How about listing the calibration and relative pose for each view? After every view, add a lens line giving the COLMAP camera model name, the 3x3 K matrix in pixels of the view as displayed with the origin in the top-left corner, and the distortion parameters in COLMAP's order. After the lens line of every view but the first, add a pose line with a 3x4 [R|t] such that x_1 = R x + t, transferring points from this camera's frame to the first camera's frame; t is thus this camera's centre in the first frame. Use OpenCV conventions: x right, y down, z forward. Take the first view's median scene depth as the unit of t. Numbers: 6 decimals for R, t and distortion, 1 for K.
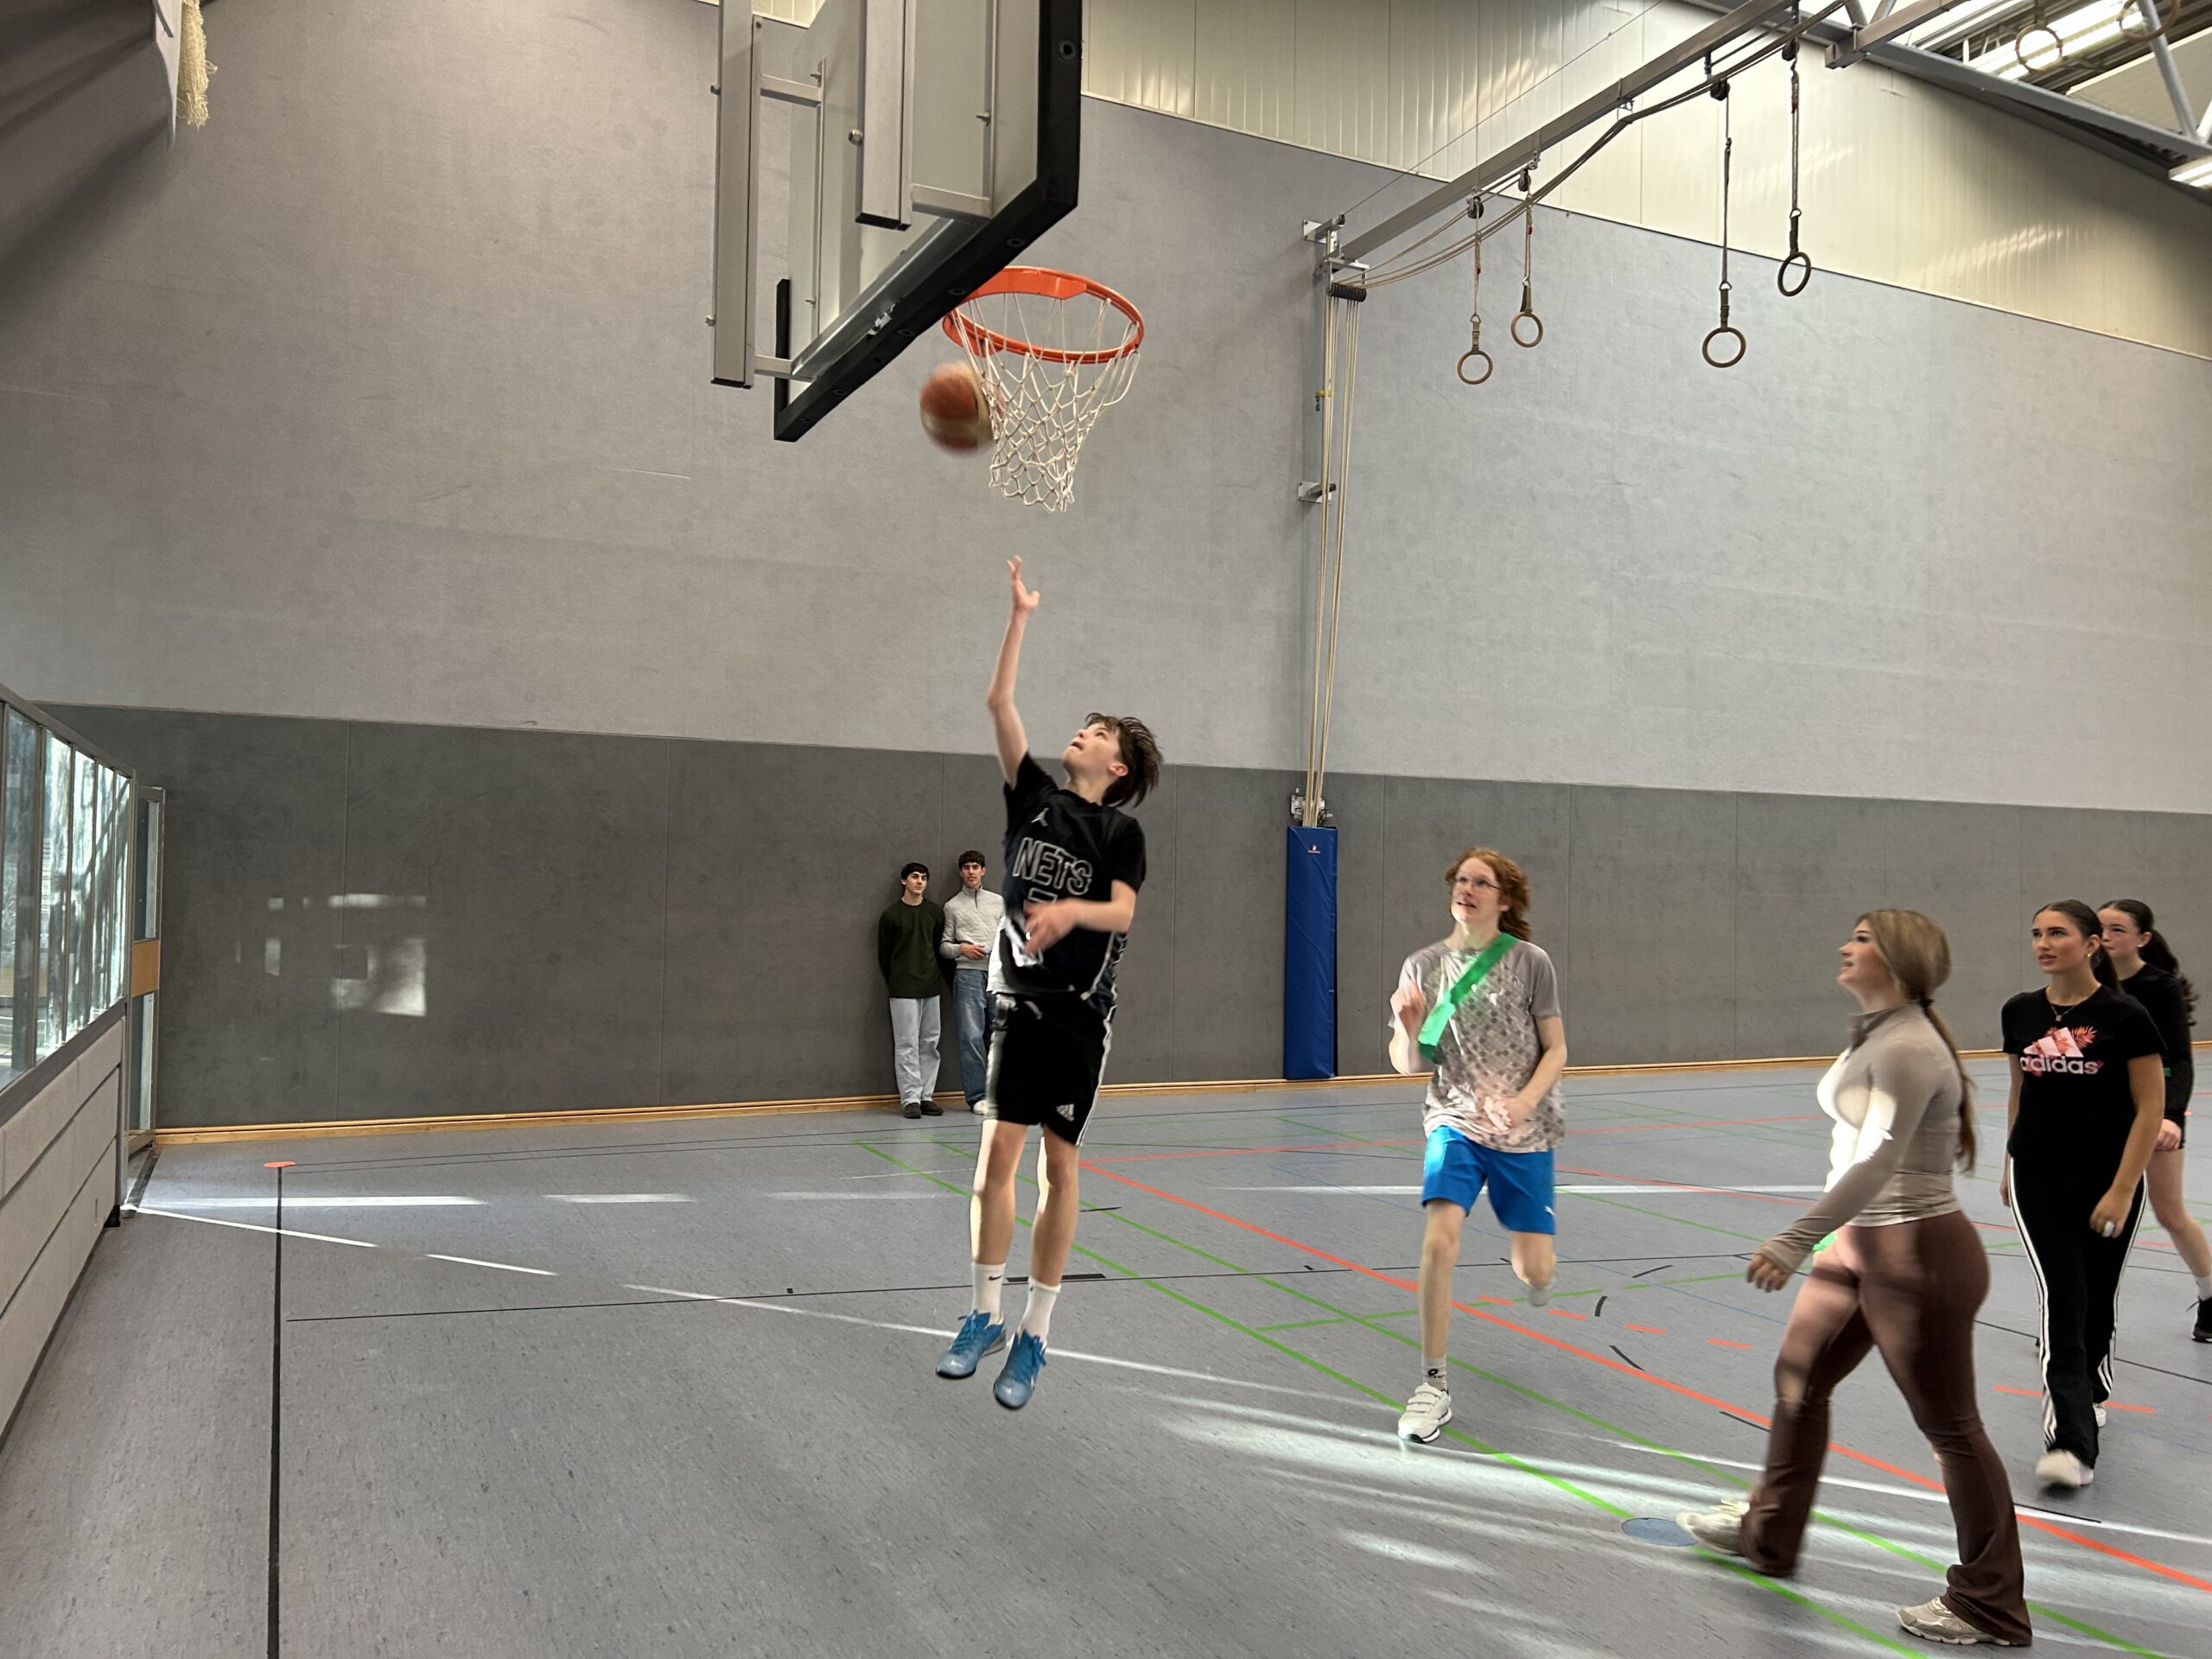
lens RADIAL K [[1664.2, 0, 1075.4], [0, 1664.2, 842.6], [0, 0, 1]] dist [0.060333, -0.061304]
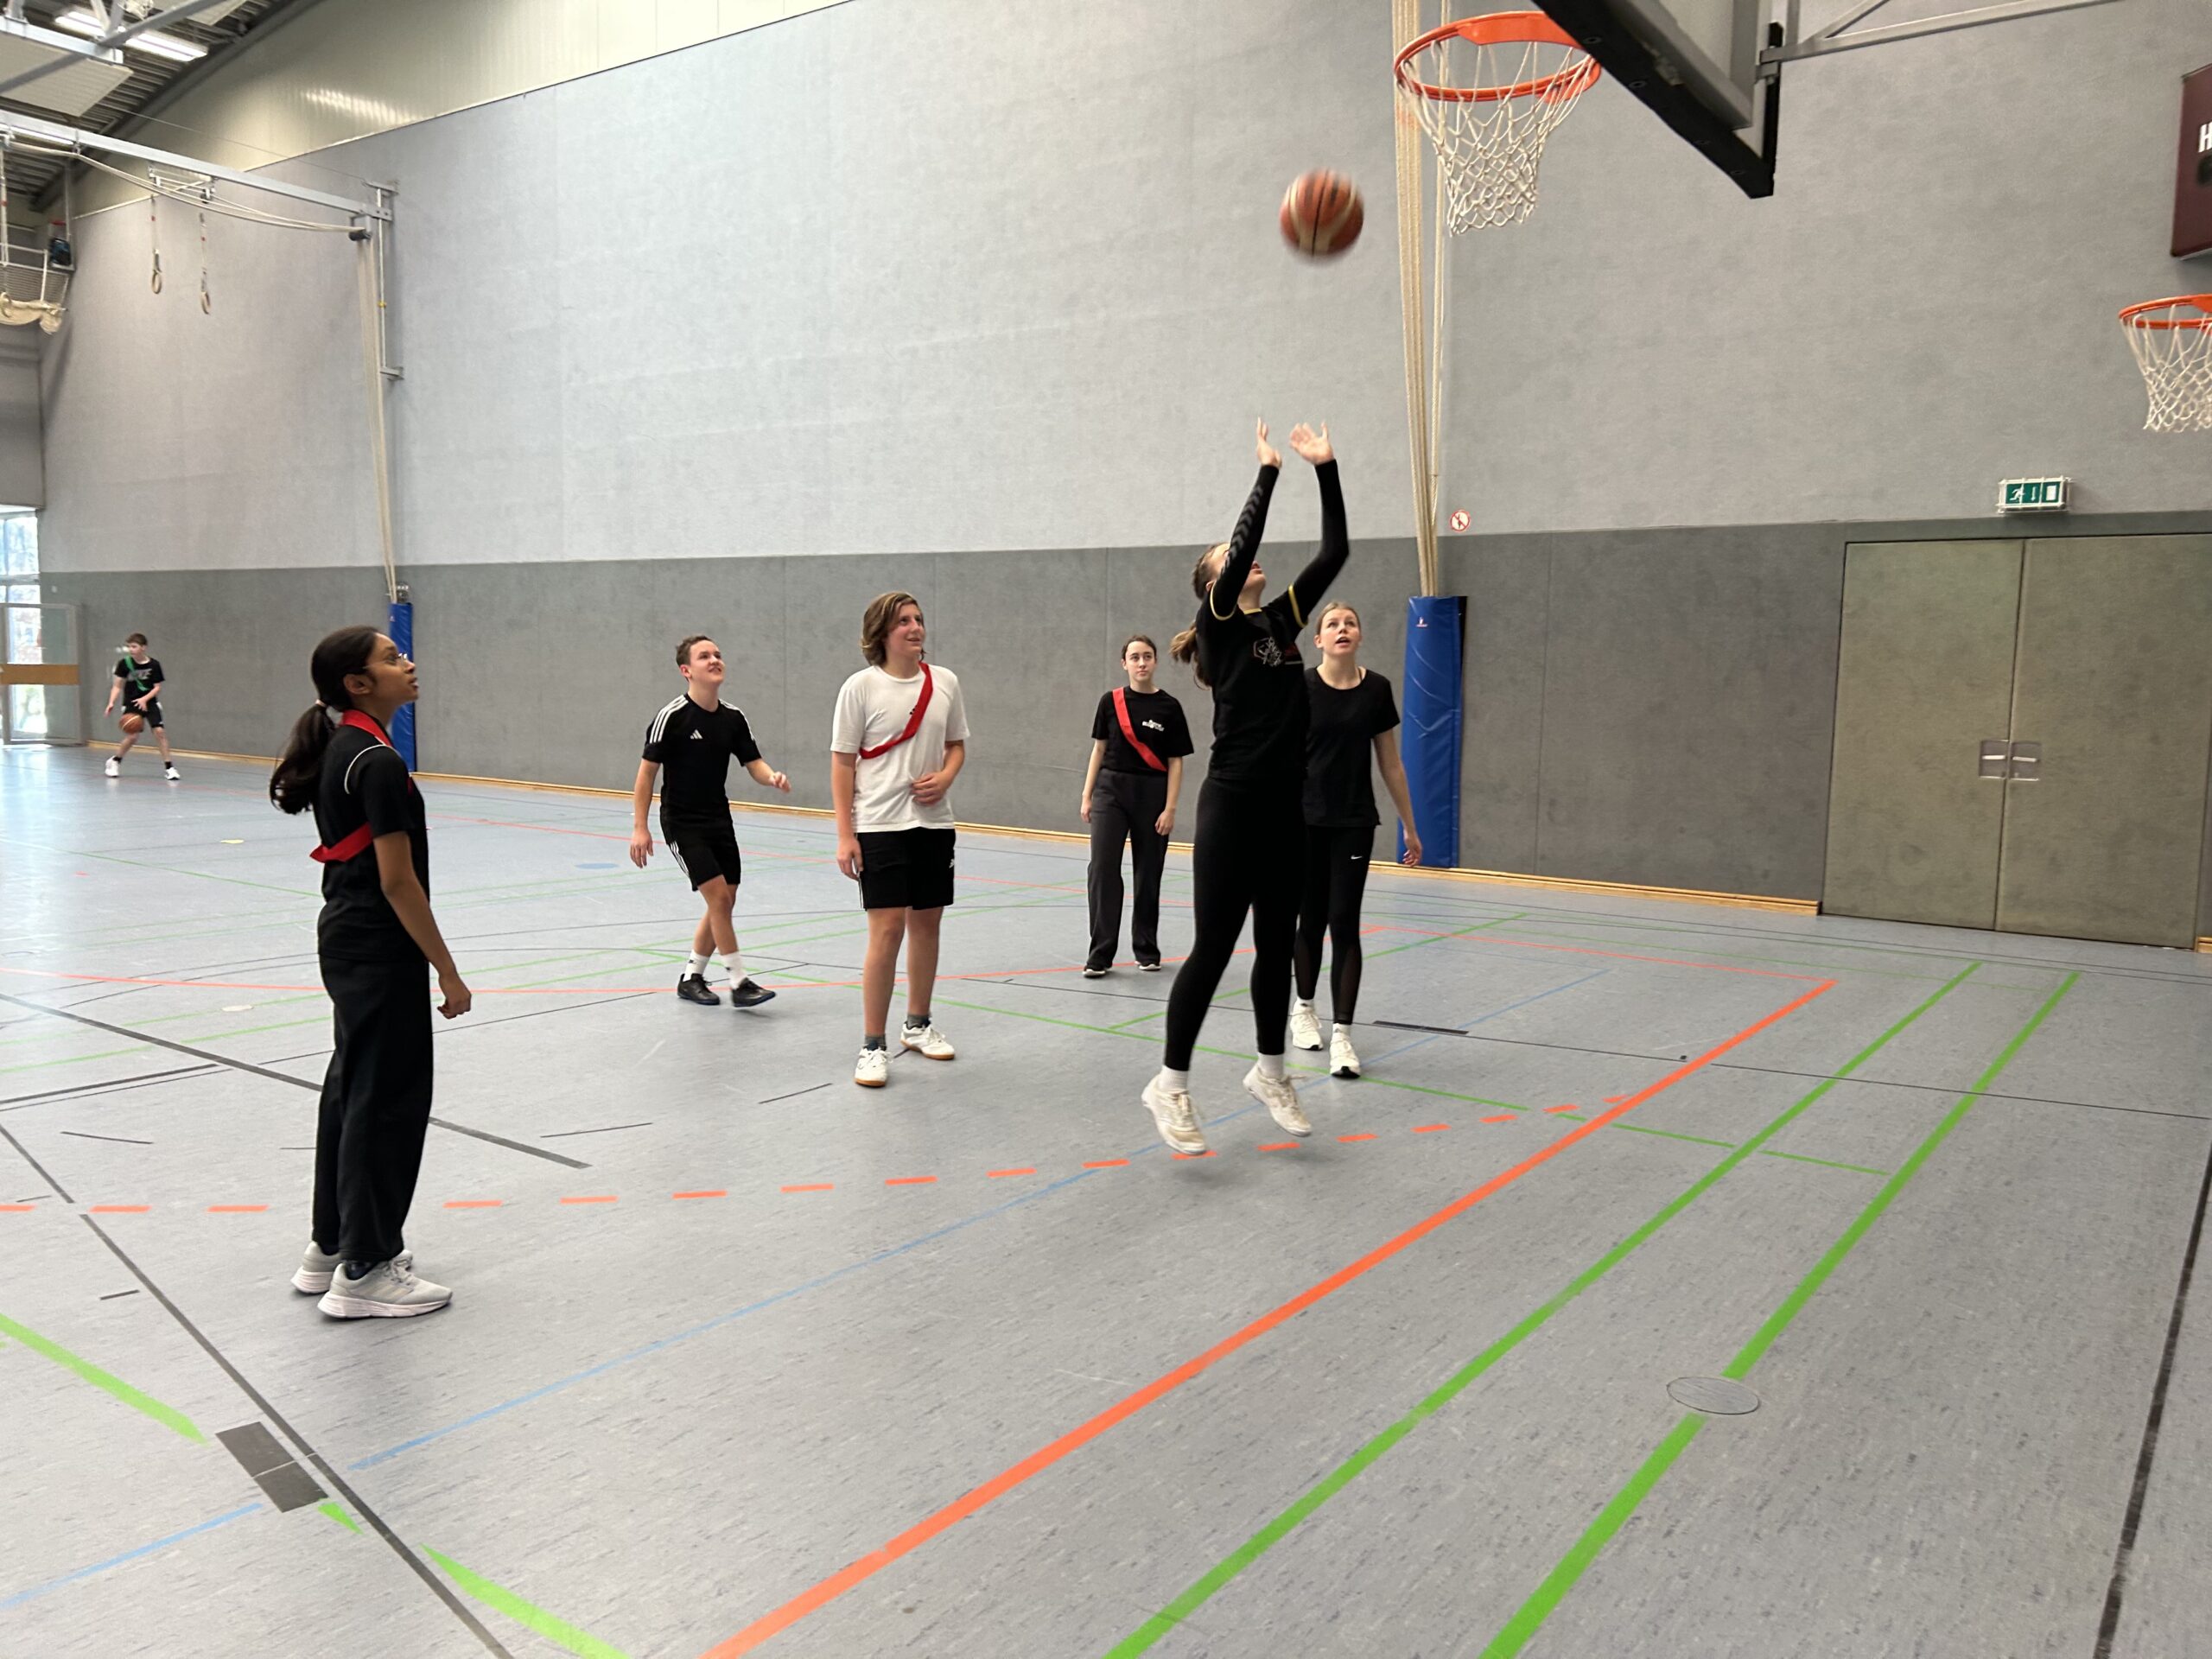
lens RADIAL K [[1664.2, 0, 1112.8], [0, 1664.2, 823.3], [0, 0, 1]] dist [0.060333, -0.061304]
pose [[0.494307, 0.075661, -0.865988, 1.815937], [0.006953, 0.995829, 0.090974, 0.055530], [0.869259, -0.050990, 0.491720, 0.827348]]
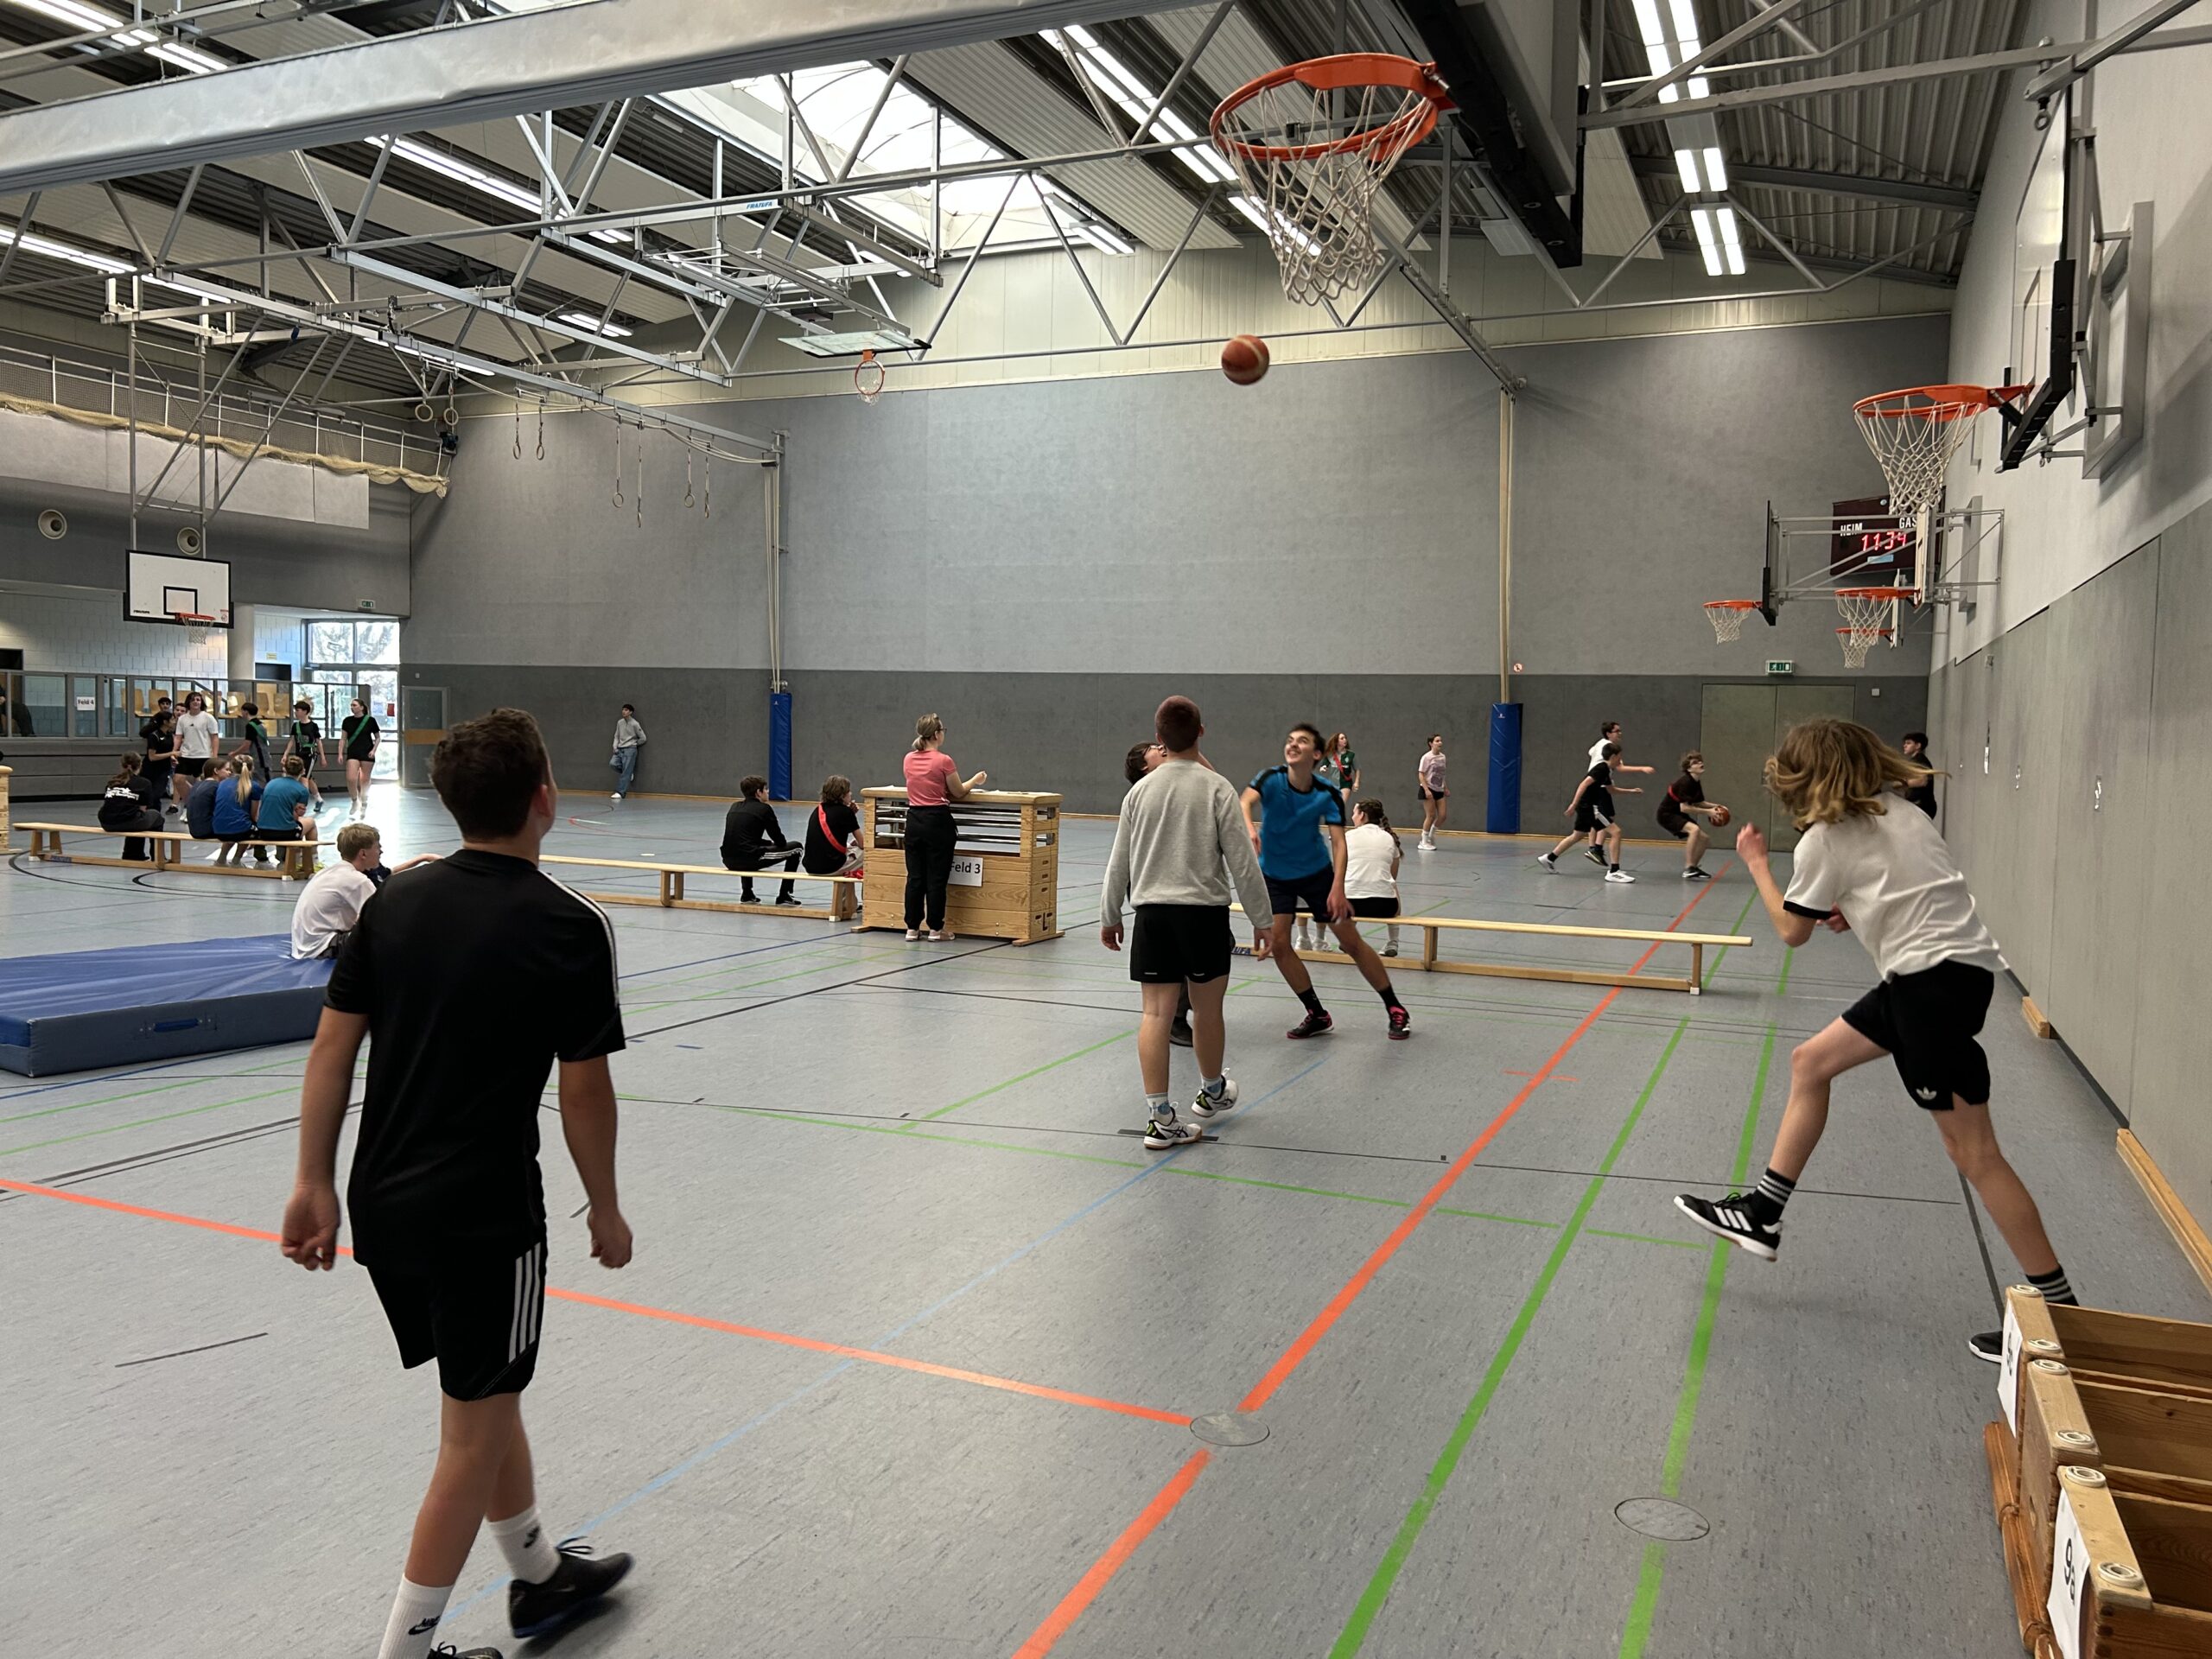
lens RADIAL K [[1664.2, 0, 1078.3], [0, 1664.2, 821.9], [0, 0, 1]] dist [0.060333, -0.061304]
pose [[0.651855, 0.042073, -0.757175, 2.248652], [0.005402, 0.998177, 0.060115, 0.032884], [0.758324, -0.043276, 0.650440, -0.216456]]
